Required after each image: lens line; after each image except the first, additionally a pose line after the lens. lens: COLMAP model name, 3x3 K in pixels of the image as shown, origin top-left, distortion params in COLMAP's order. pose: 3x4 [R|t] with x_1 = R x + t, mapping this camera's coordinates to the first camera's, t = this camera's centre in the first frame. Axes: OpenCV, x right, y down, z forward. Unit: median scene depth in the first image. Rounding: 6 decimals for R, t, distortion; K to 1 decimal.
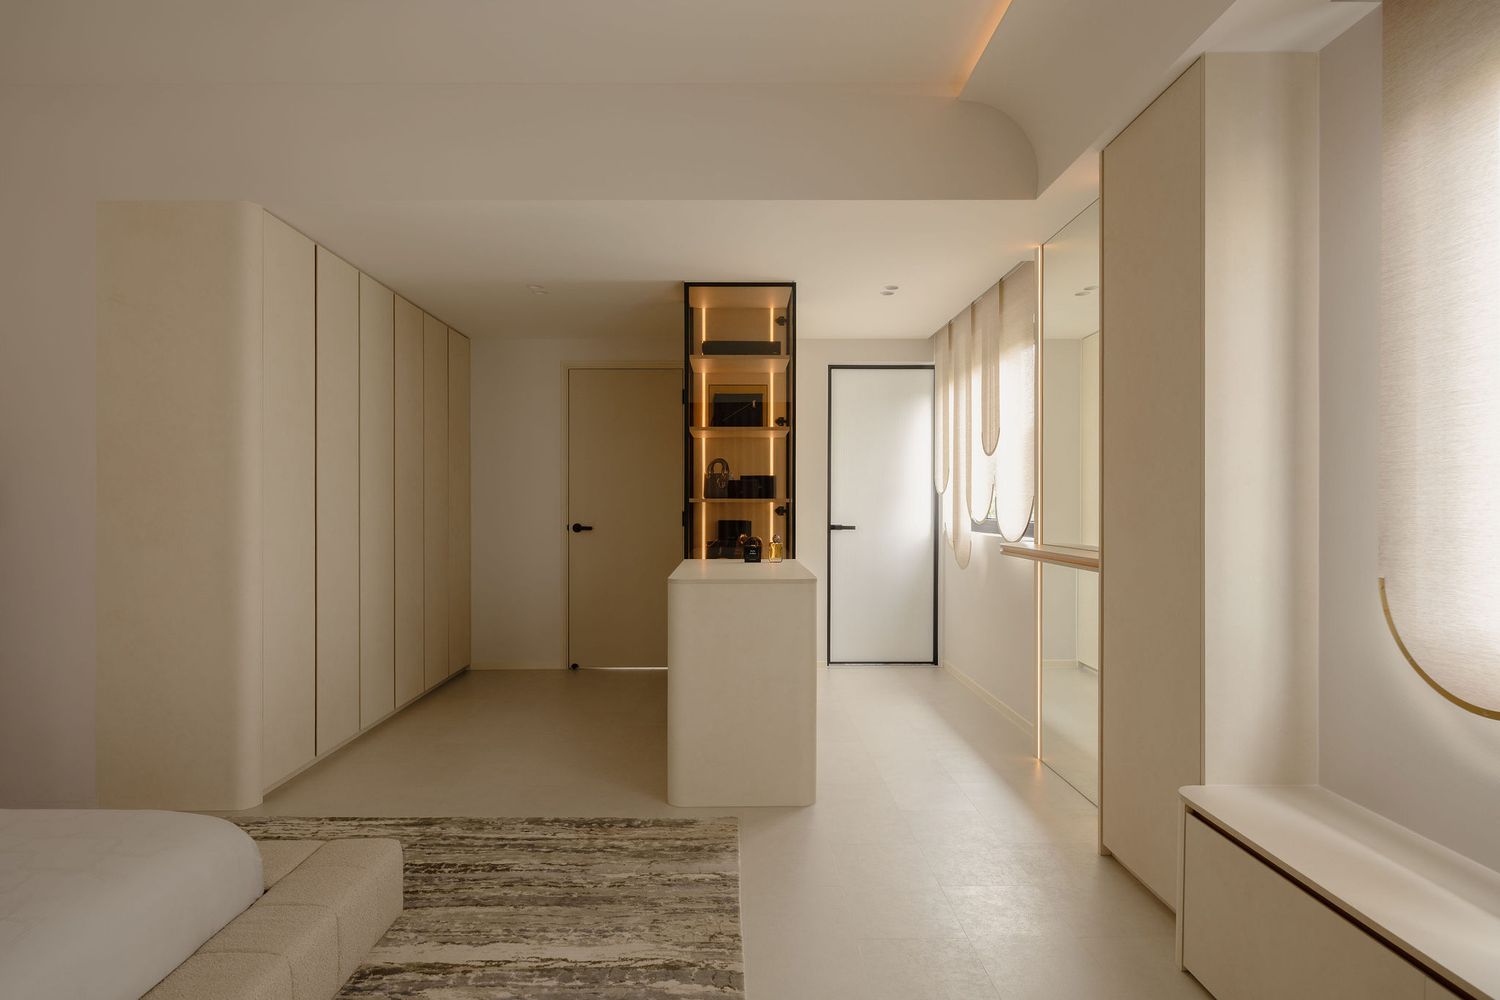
lens RADIAL K [[797.5, 0, 747.2], [0, 797.5, 494.3], [0, 0, 1]] dist [0.004883, -0.000568]
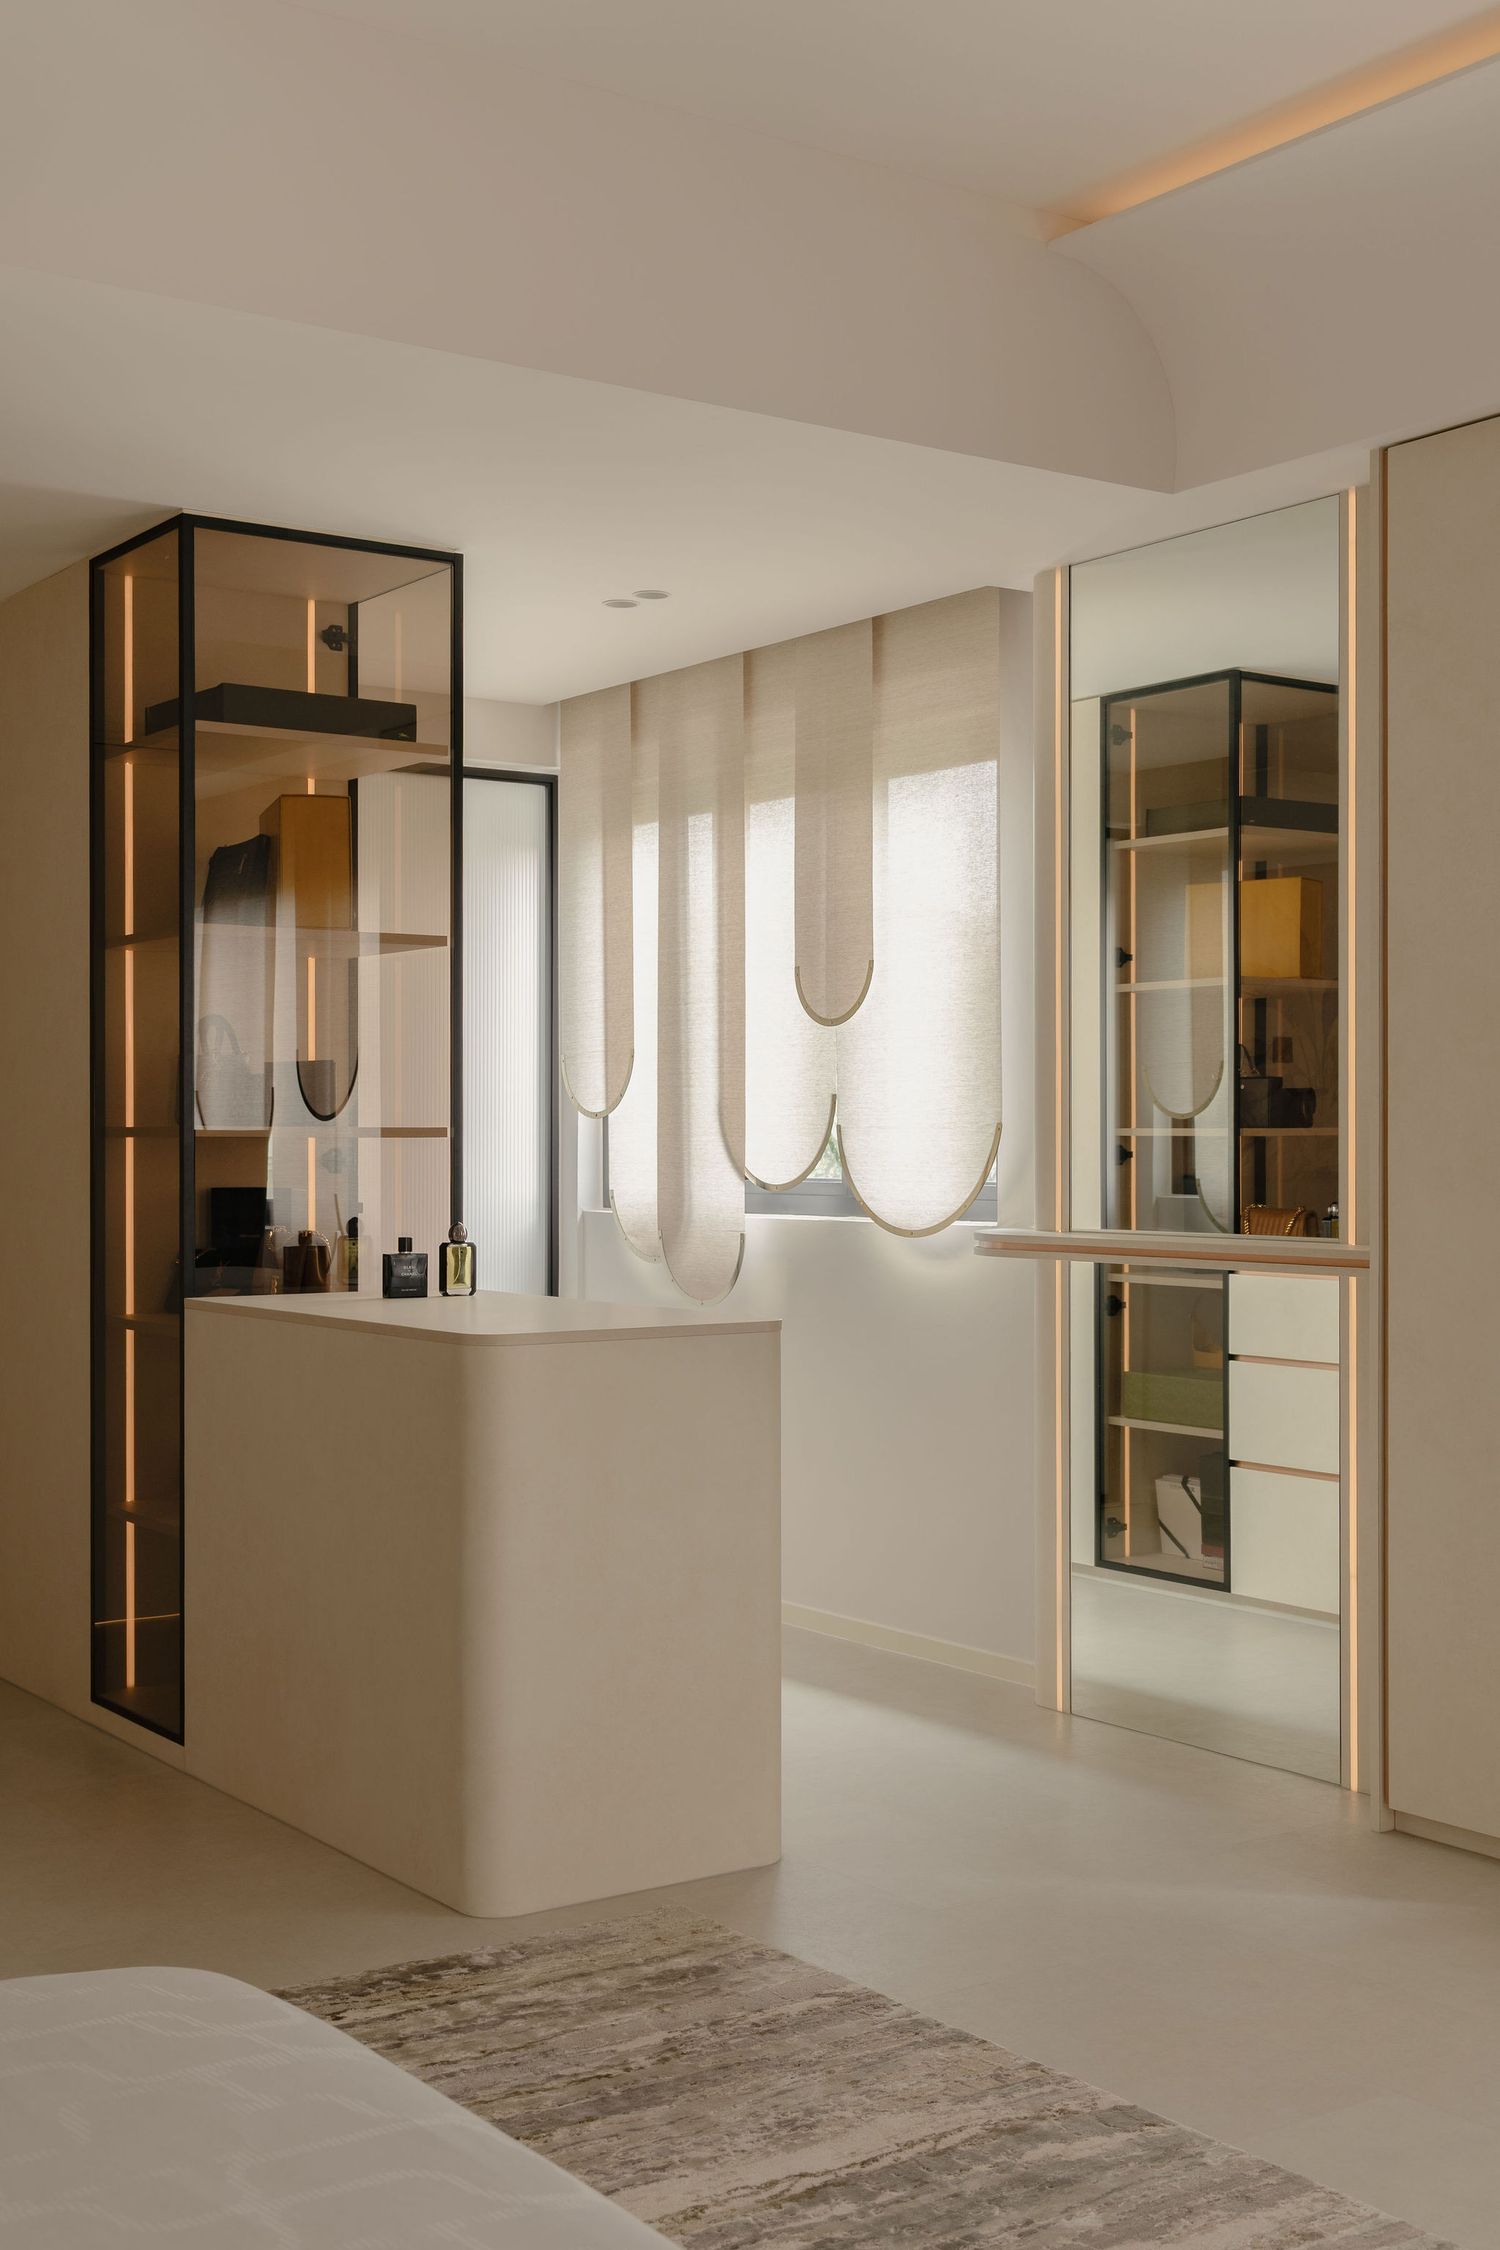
lens RADIAL K [[2554.9, 0, 751.1], [0, 2554.9, 1132.5], [0, 0, 1]] dist [0.037452, 0.000000]
pose [[0.822954, 0.002900, 0.568101, -0.790577], [-0.007850, 0.999950, 0.006266, -0.002933], [-0.568054, -0.009616, 0.822935, -0.112280]]
